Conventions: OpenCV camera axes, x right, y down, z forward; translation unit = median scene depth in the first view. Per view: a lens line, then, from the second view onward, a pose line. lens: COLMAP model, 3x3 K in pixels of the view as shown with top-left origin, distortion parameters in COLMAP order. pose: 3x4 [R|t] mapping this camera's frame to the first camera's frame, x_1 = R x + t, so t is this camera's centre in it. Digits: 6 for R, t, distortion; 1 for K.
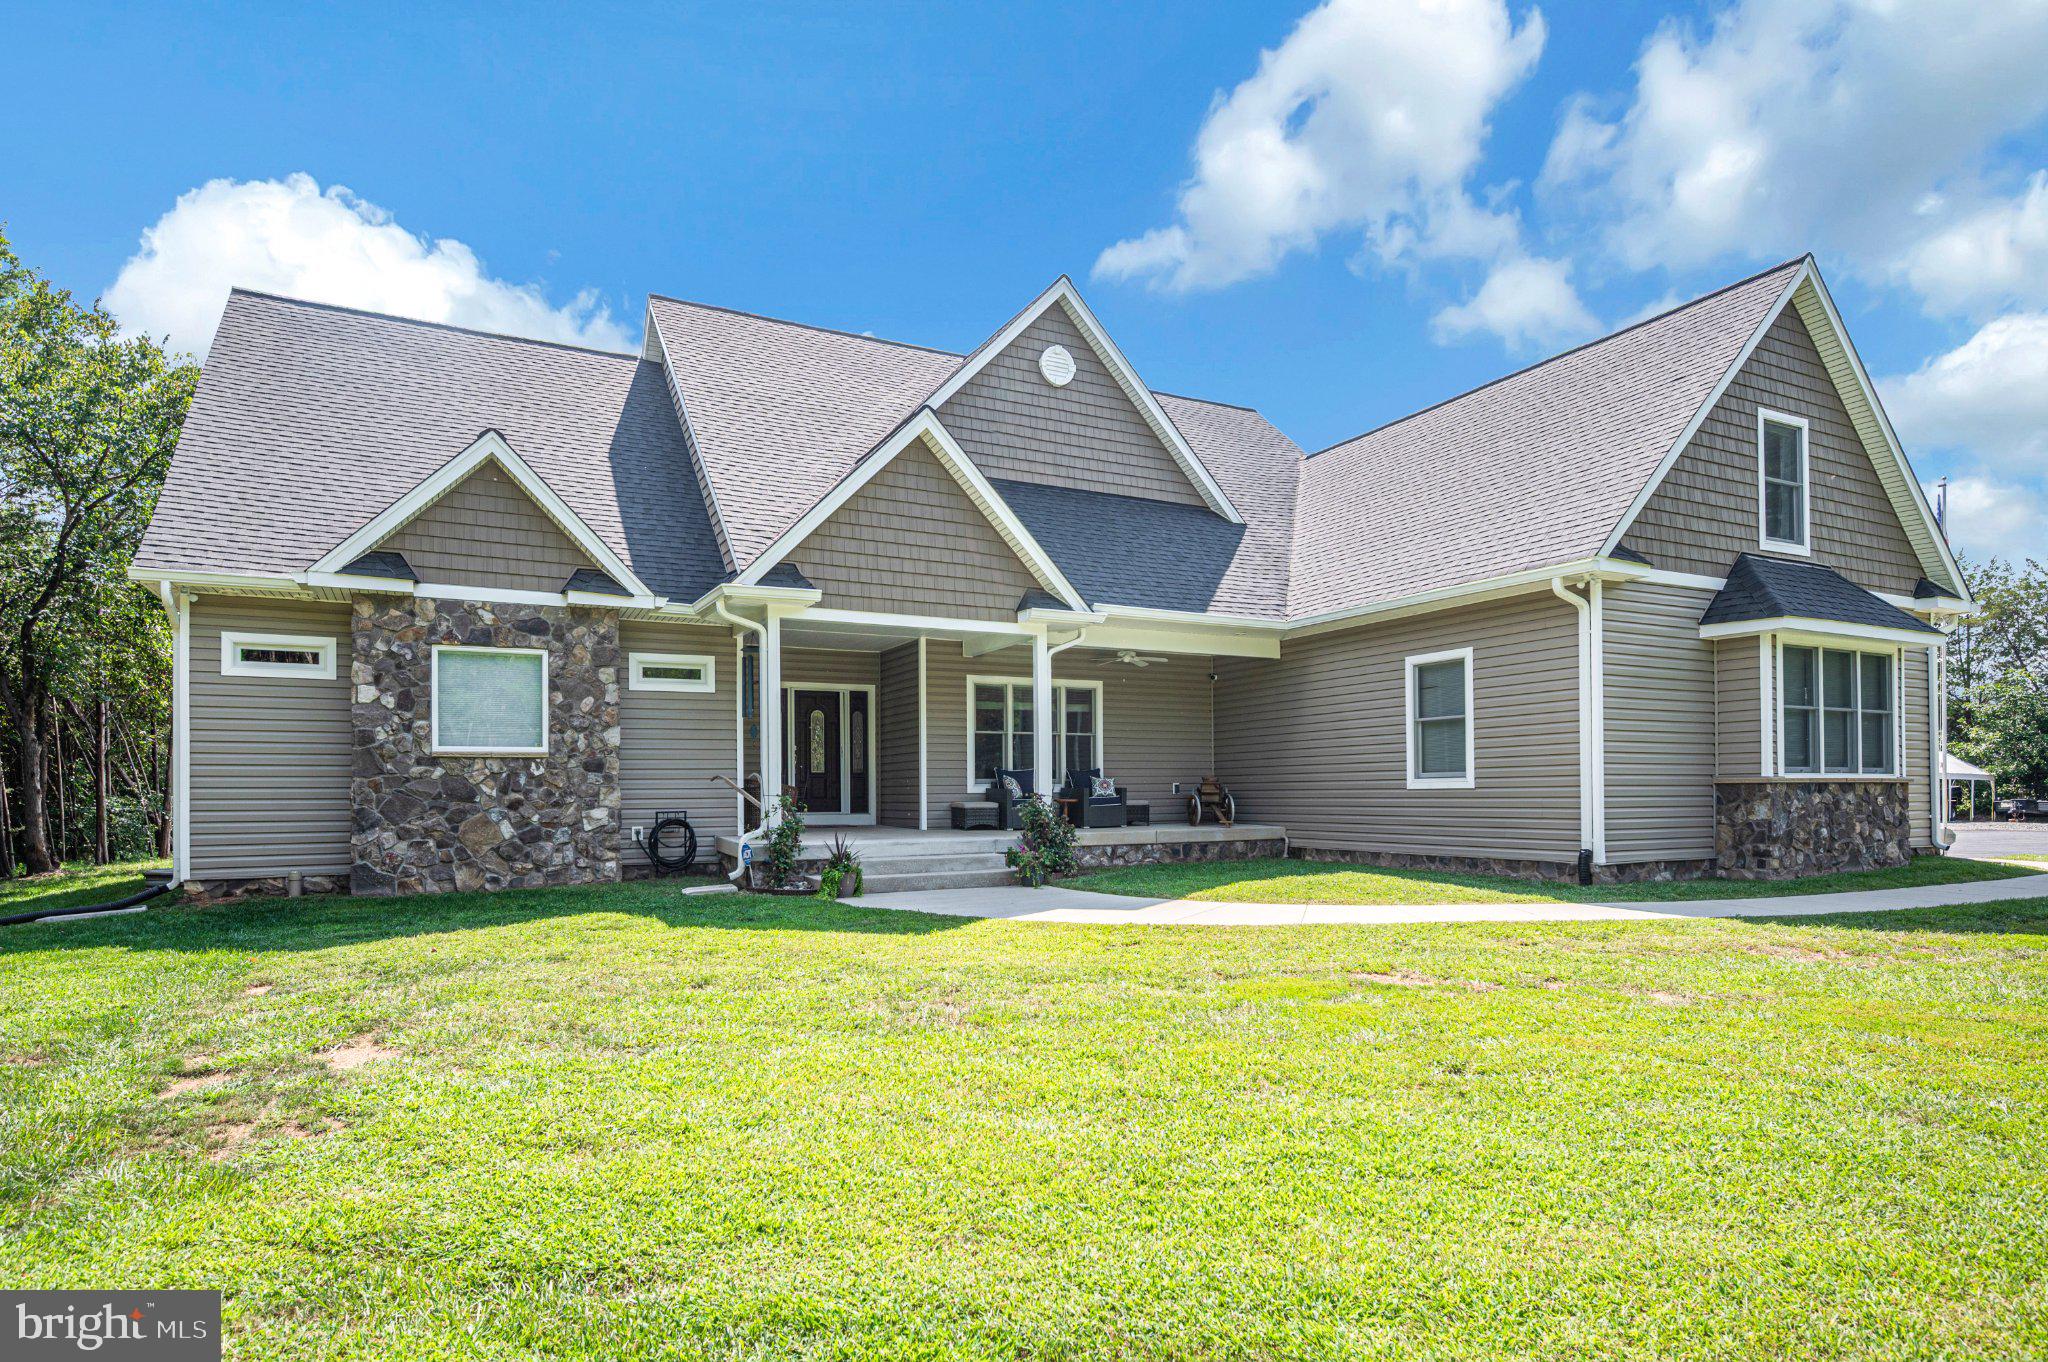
lens RADIAL K [[1107.8, 0, 1021.2], [0, 1107.8, 786.5], [0, 0, 1]] dist [0.009655, 0.000519]
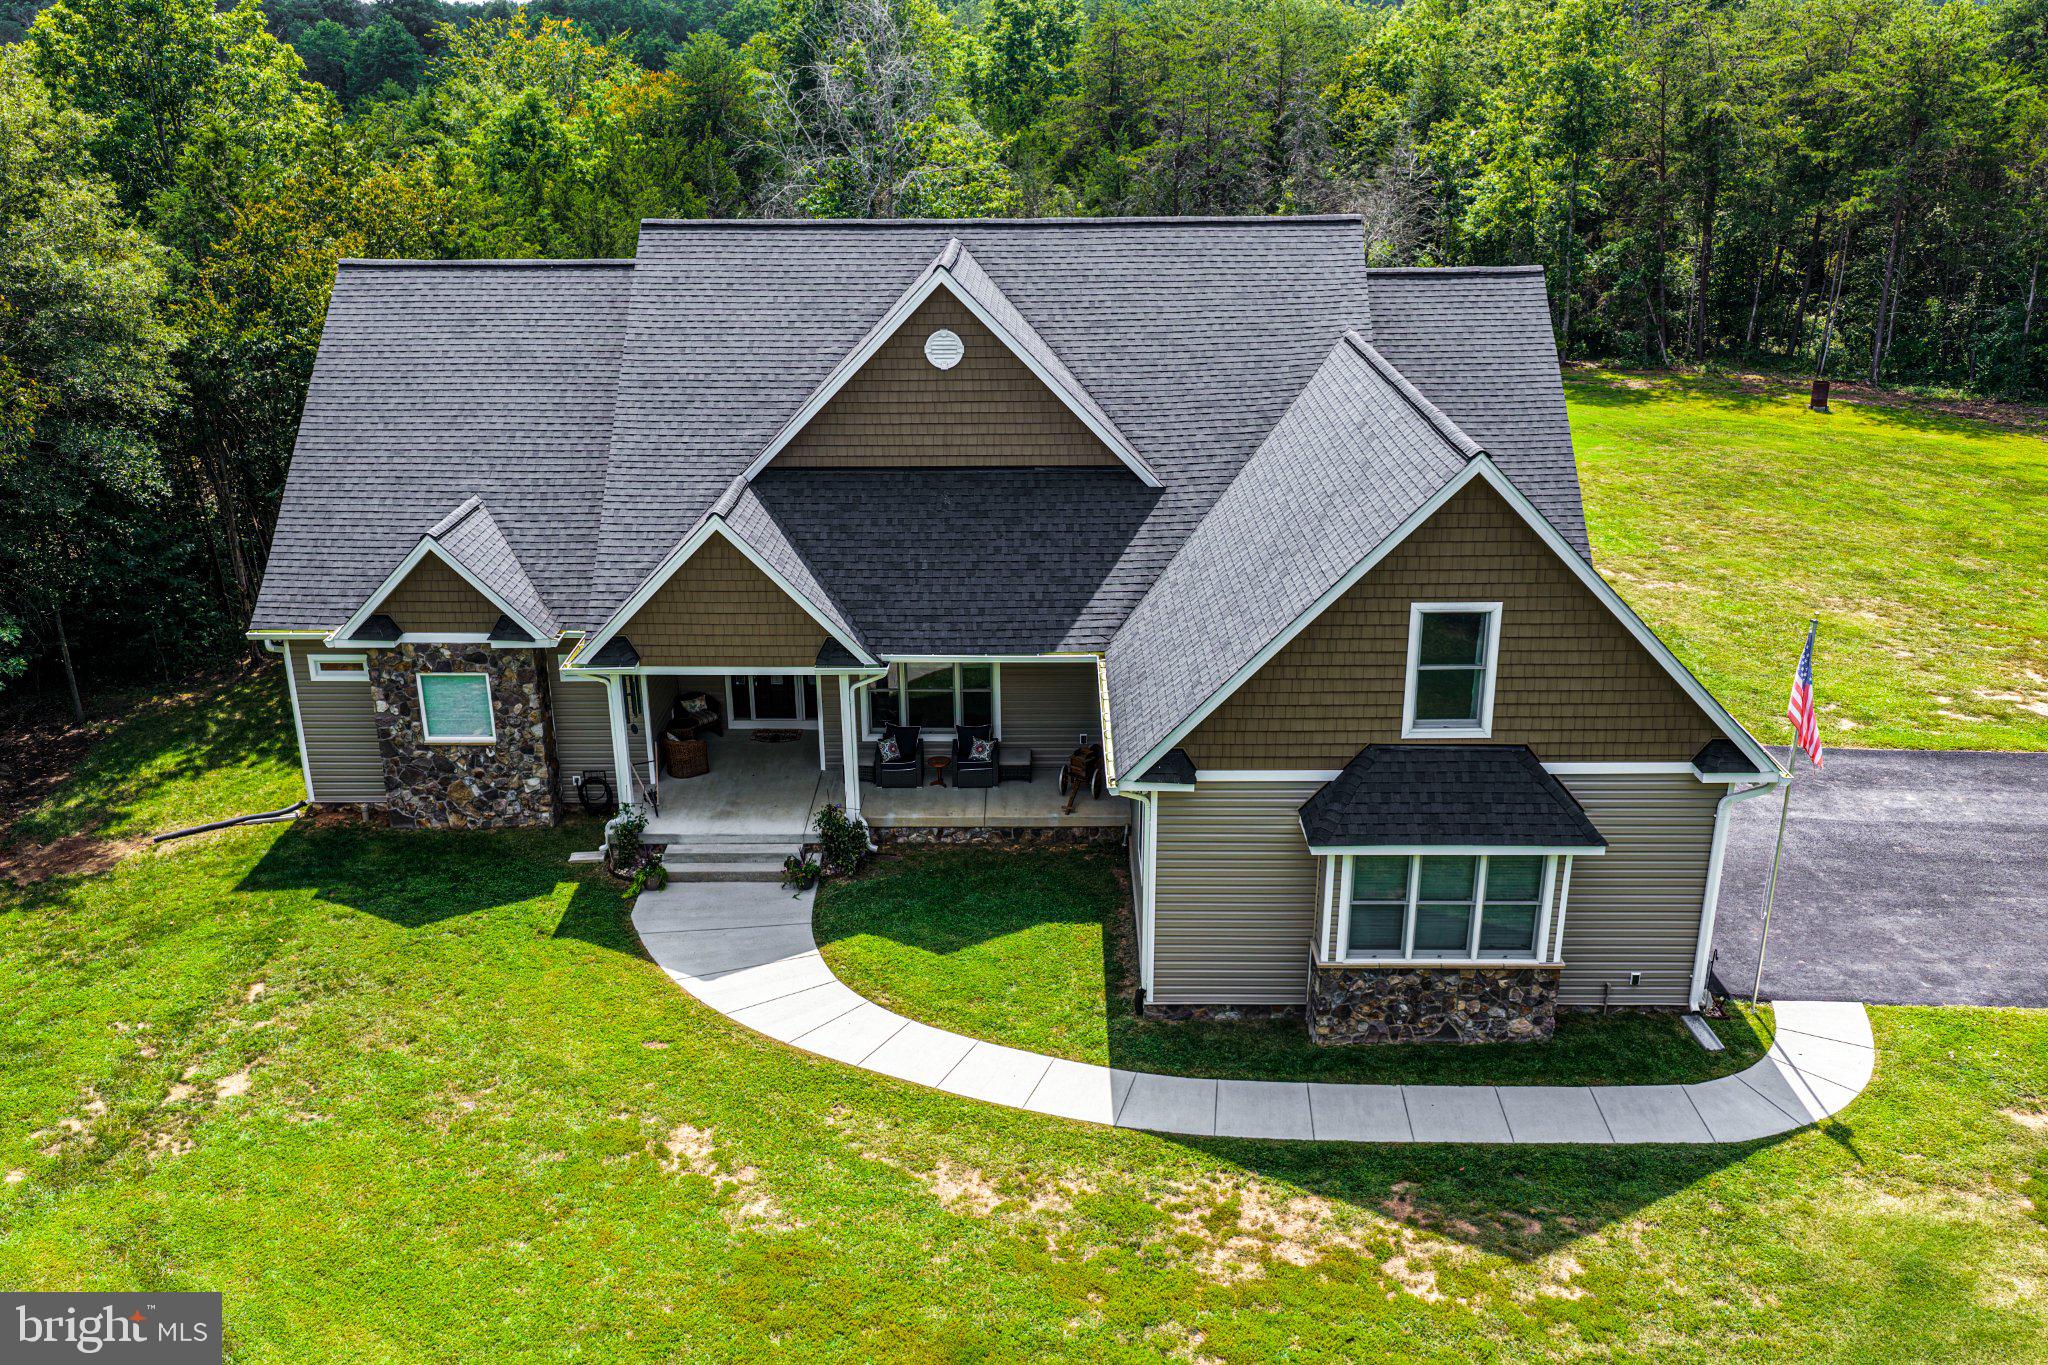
lens RADIAL K [[1730.7, 0, 1024.0], [0, 1730.7, 682.5], [0, 0, 1]] dist [0.002392, 0.008153]
pose [[0.878950, 0.167369, -0.446581, 1.142640], [0.006419, 0.932161, 0.361988, -0.898493], [0.476871, -0.321036, 0.818248, -0.462551]]
